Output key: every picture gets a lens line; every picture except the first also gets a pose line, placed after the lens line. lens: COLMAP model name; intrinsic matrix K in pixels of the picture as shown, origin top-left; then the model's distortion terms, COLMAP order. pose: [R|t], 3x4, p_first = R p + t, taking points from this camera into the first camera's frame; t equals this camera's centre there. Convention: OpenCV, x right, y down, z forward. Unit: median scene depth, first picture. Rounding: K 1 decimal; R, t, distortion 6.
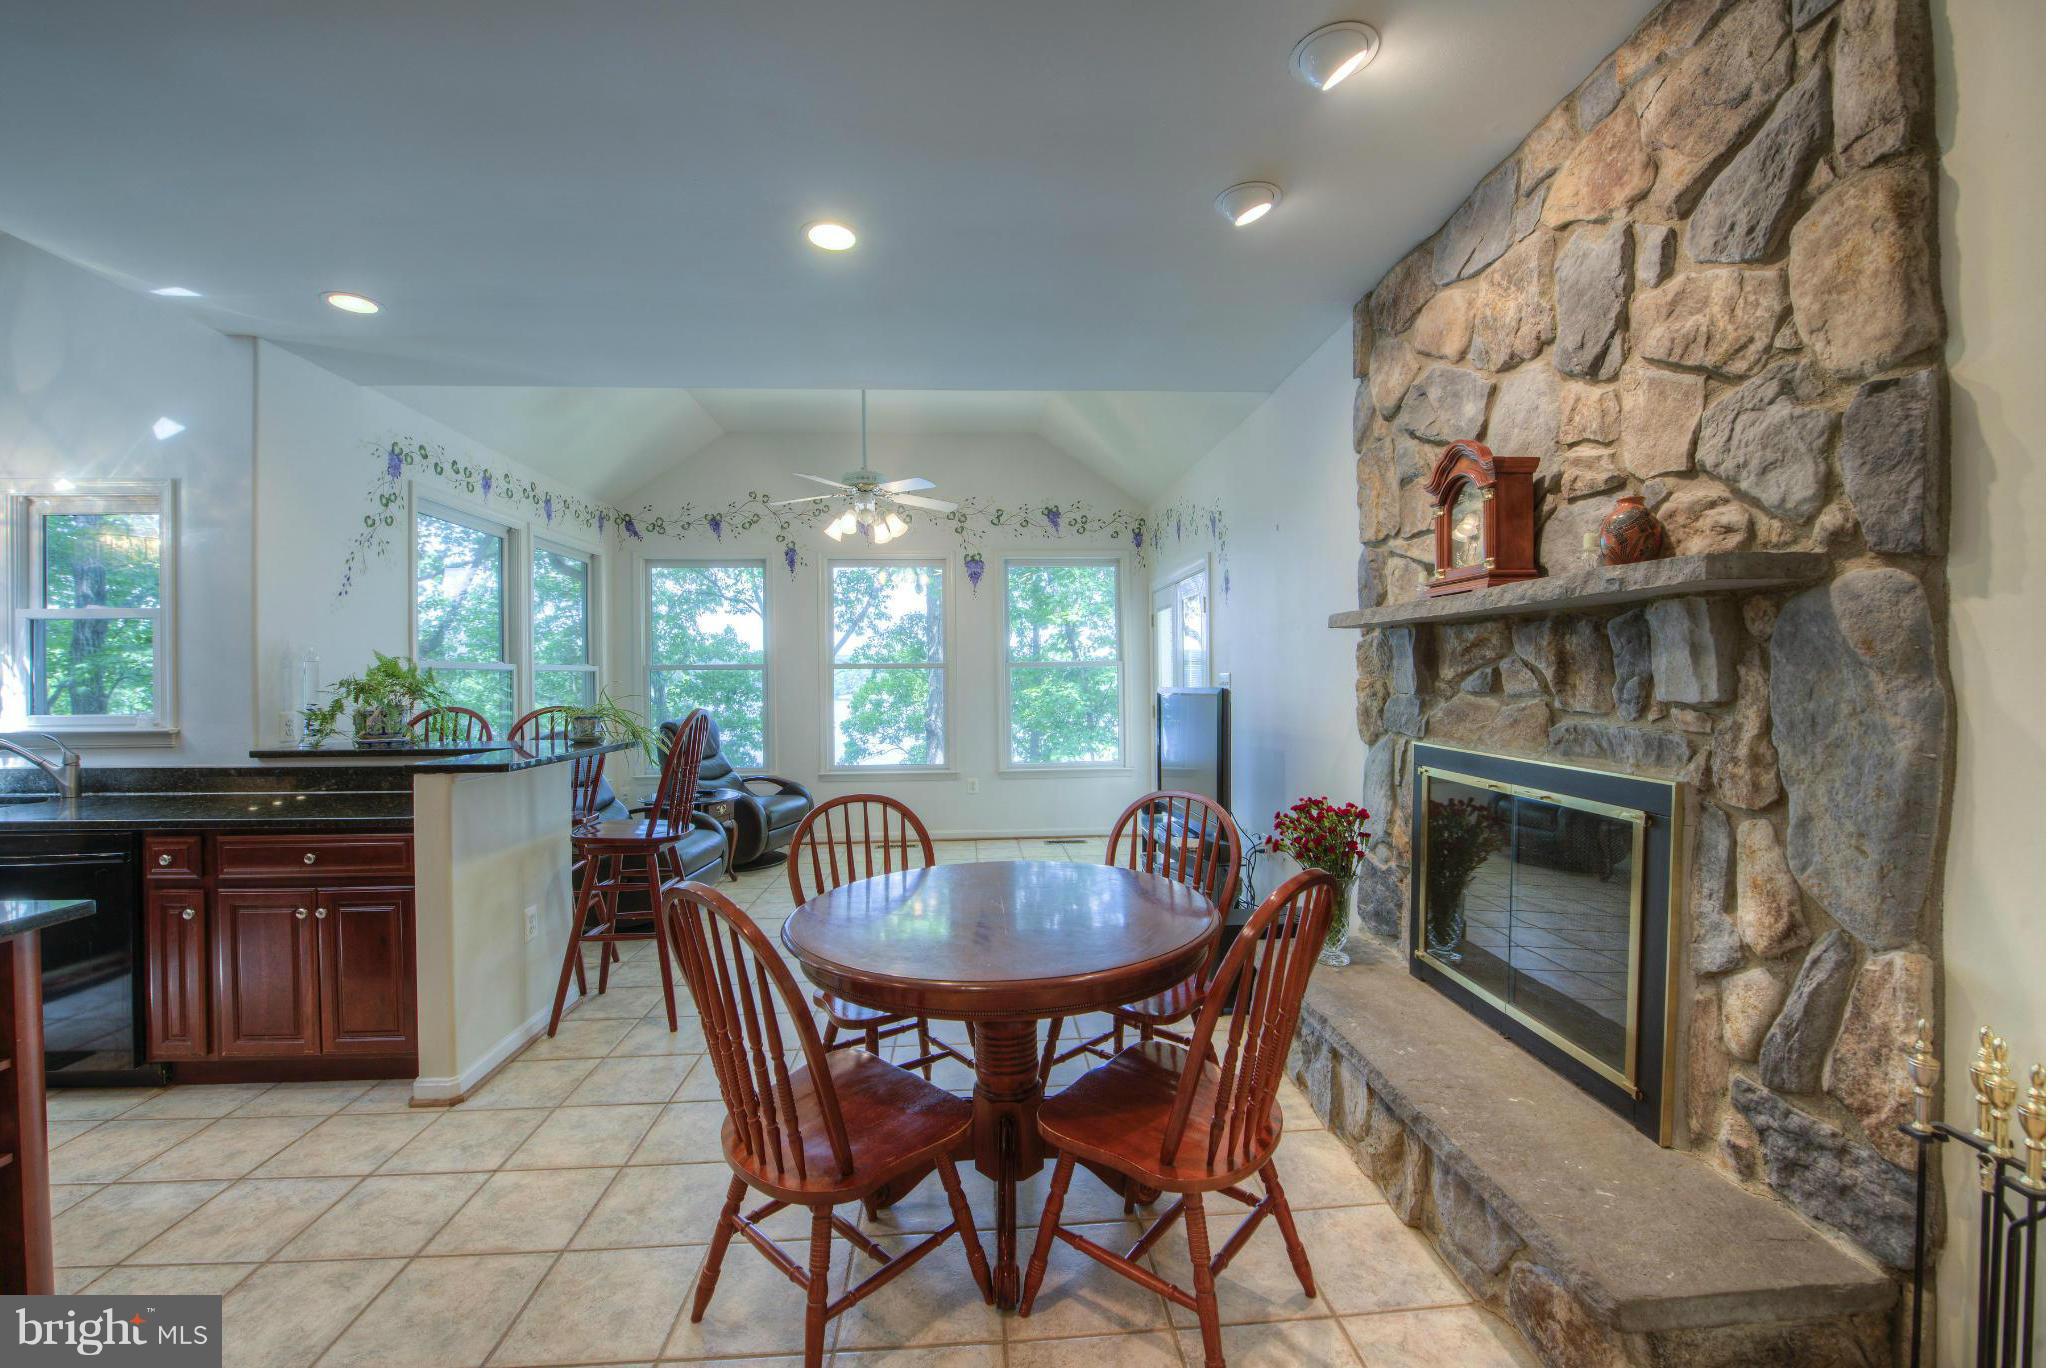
lens RADIAL K [[824.3, 0, 1016.2], [0, 824.3, 679.3], [0, 0, 1]] dist [-0.014960, -0.001966]
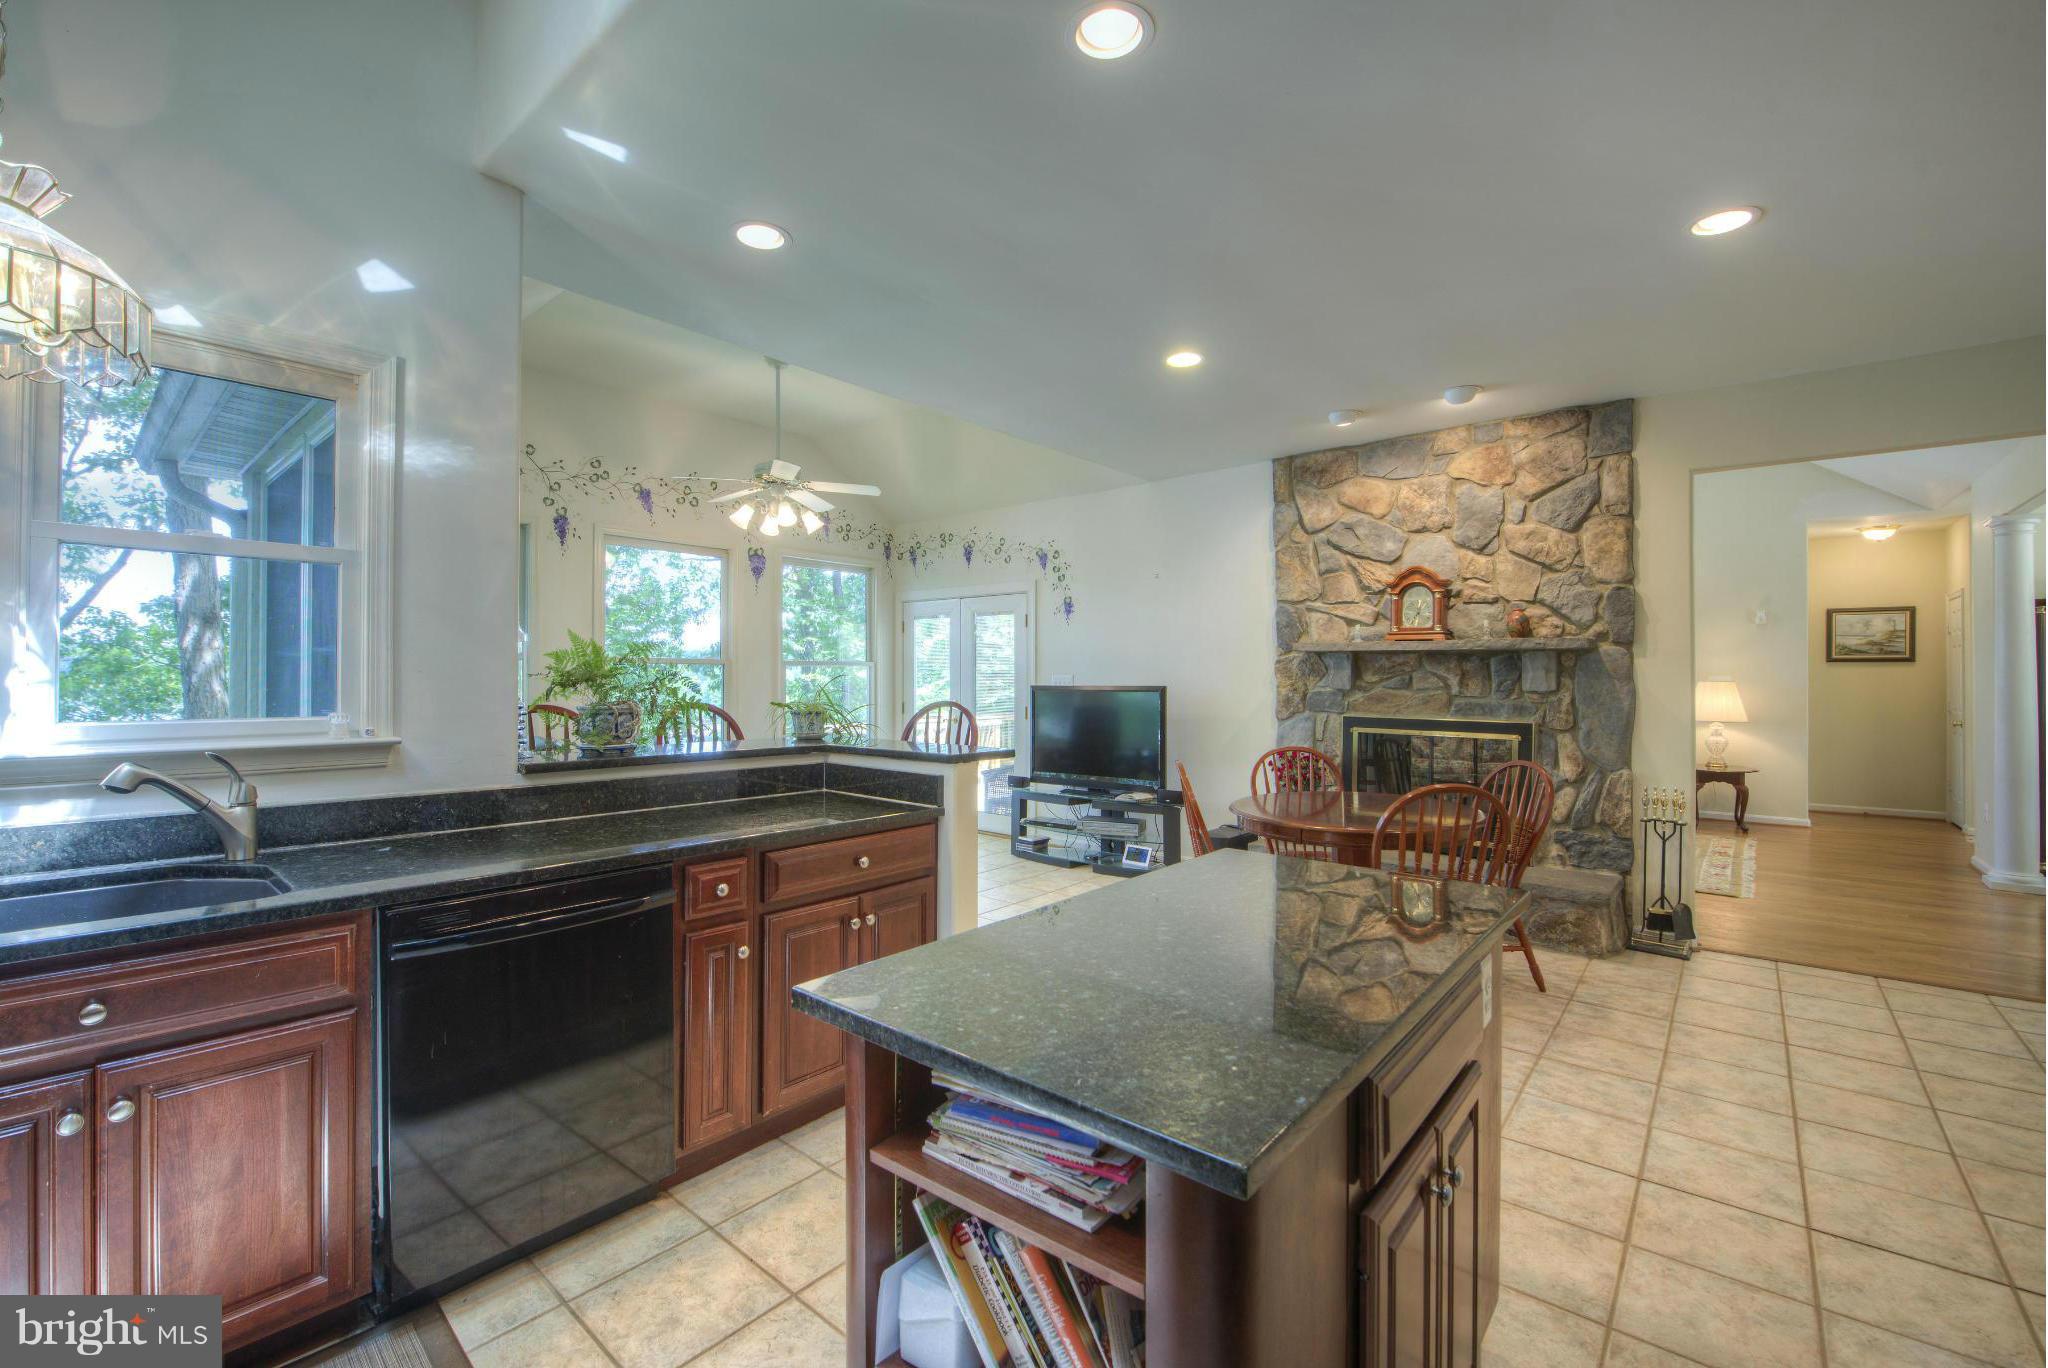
lens RADIAL K [[824.3, 0, 1053.5], [0, 824.3, 670.4], [0, 0, 1]] dist [-0.014960, -0.001966]
pose [[0.697207, 0.019071, 0.716616, -1.216638], [-0.010171, 0.999809, -0.016711, 0.012678], [-0.716798, 0.004362, 0.697267, 0.164575]]
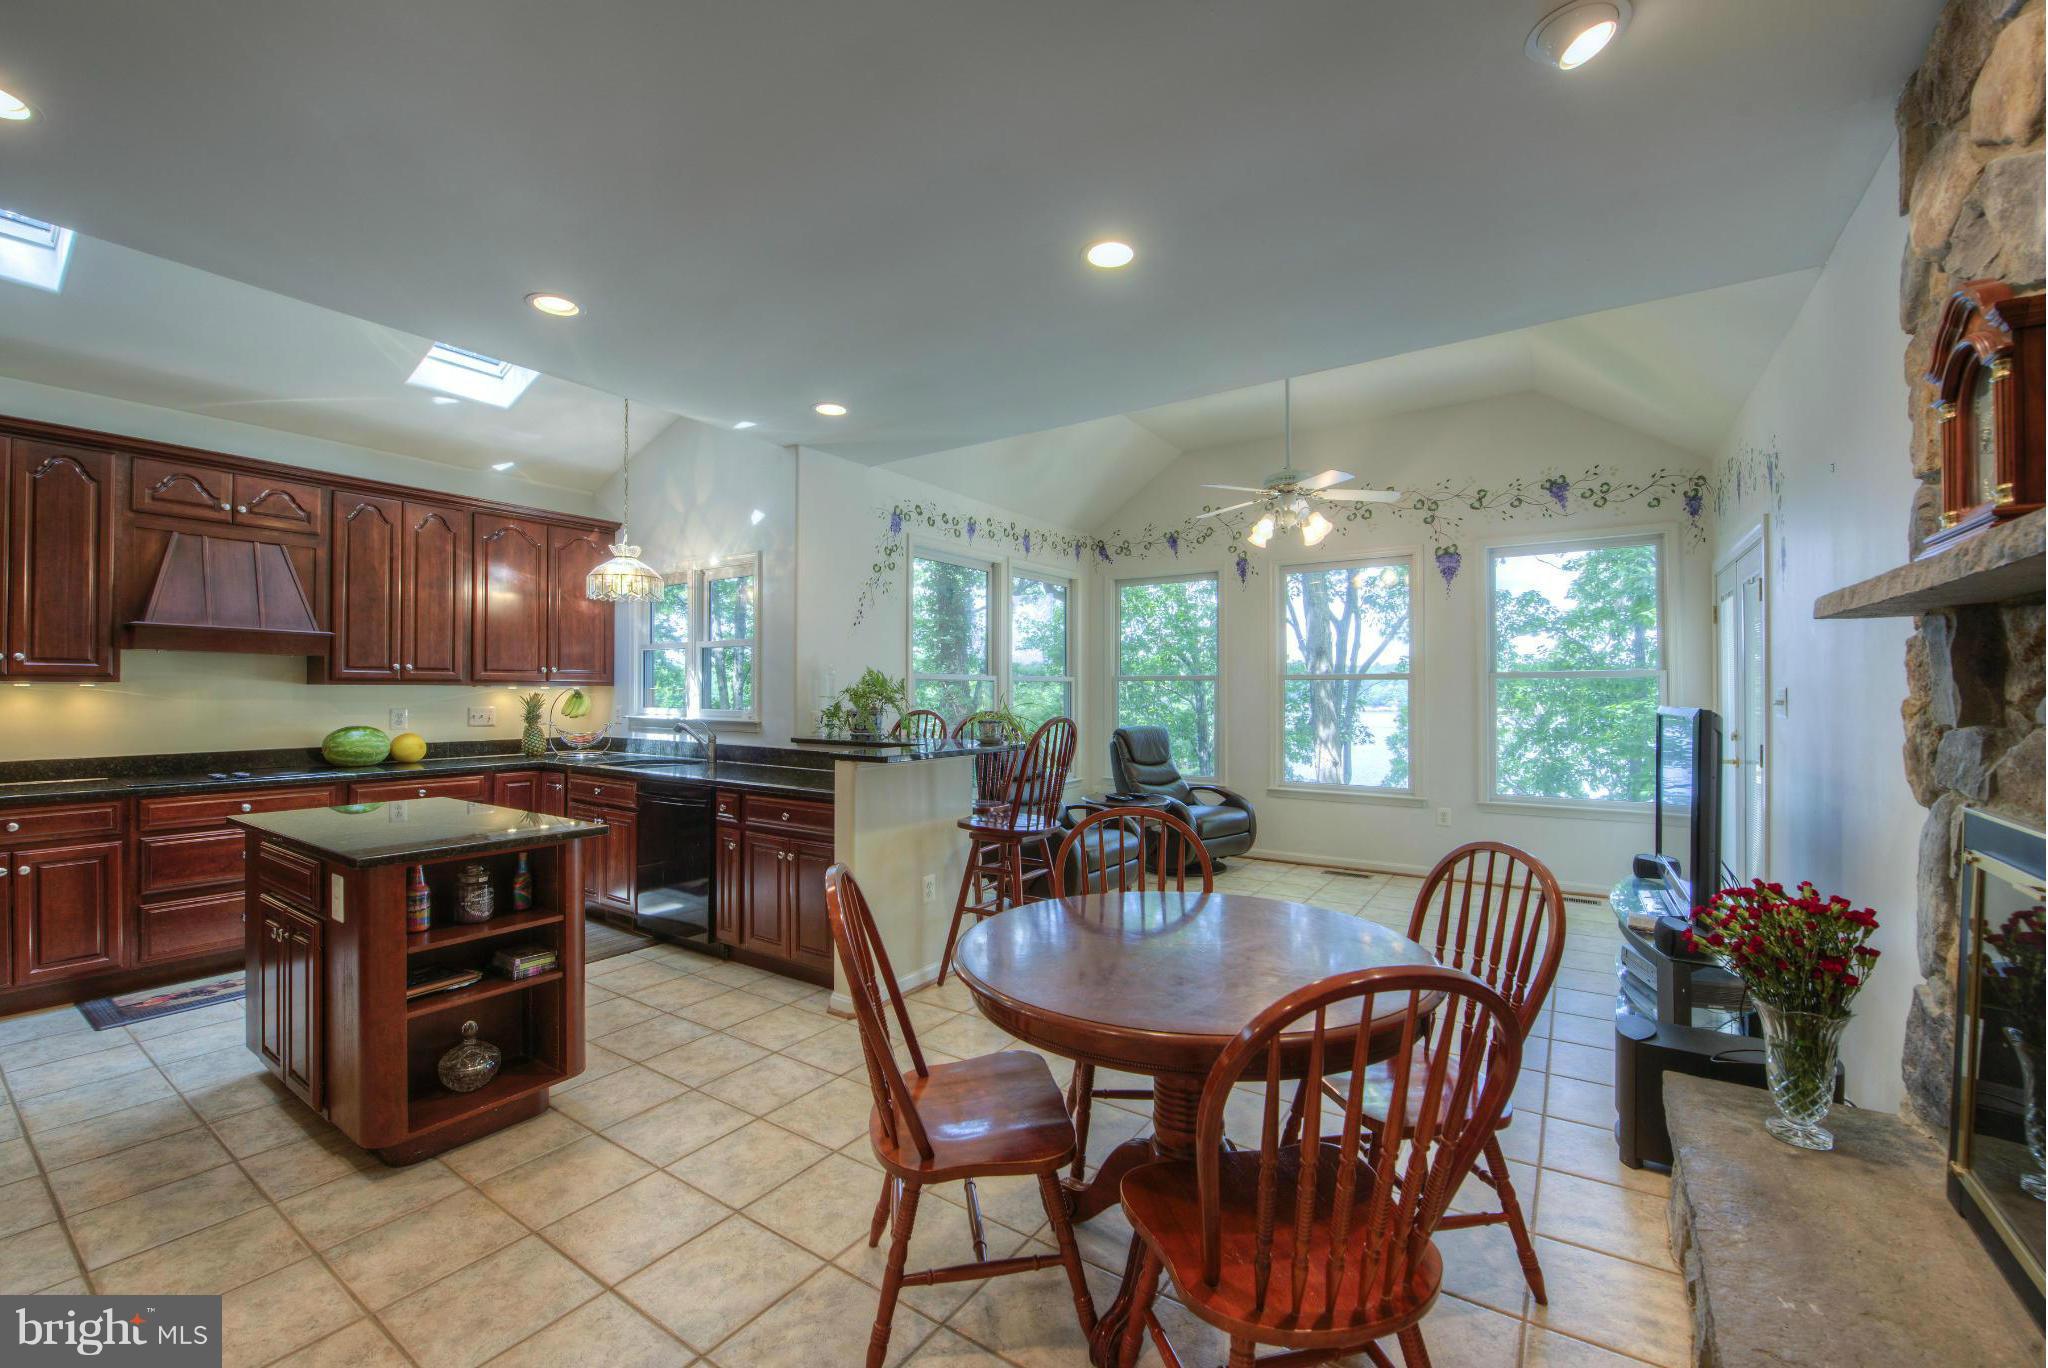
lens RADIAL K [[824.3, 0, 1019.0], [0, 824.3, 686.9], [0, 0, 1]] dist [-0.014960, -0.001966]
pose [[0.788910, 0.006547, -0.614473, 0.269134], [-0.008250, 0.999966, 0.000062, -0.004282], [0.614453, 0.005020, 0.788937, 0.116067]]
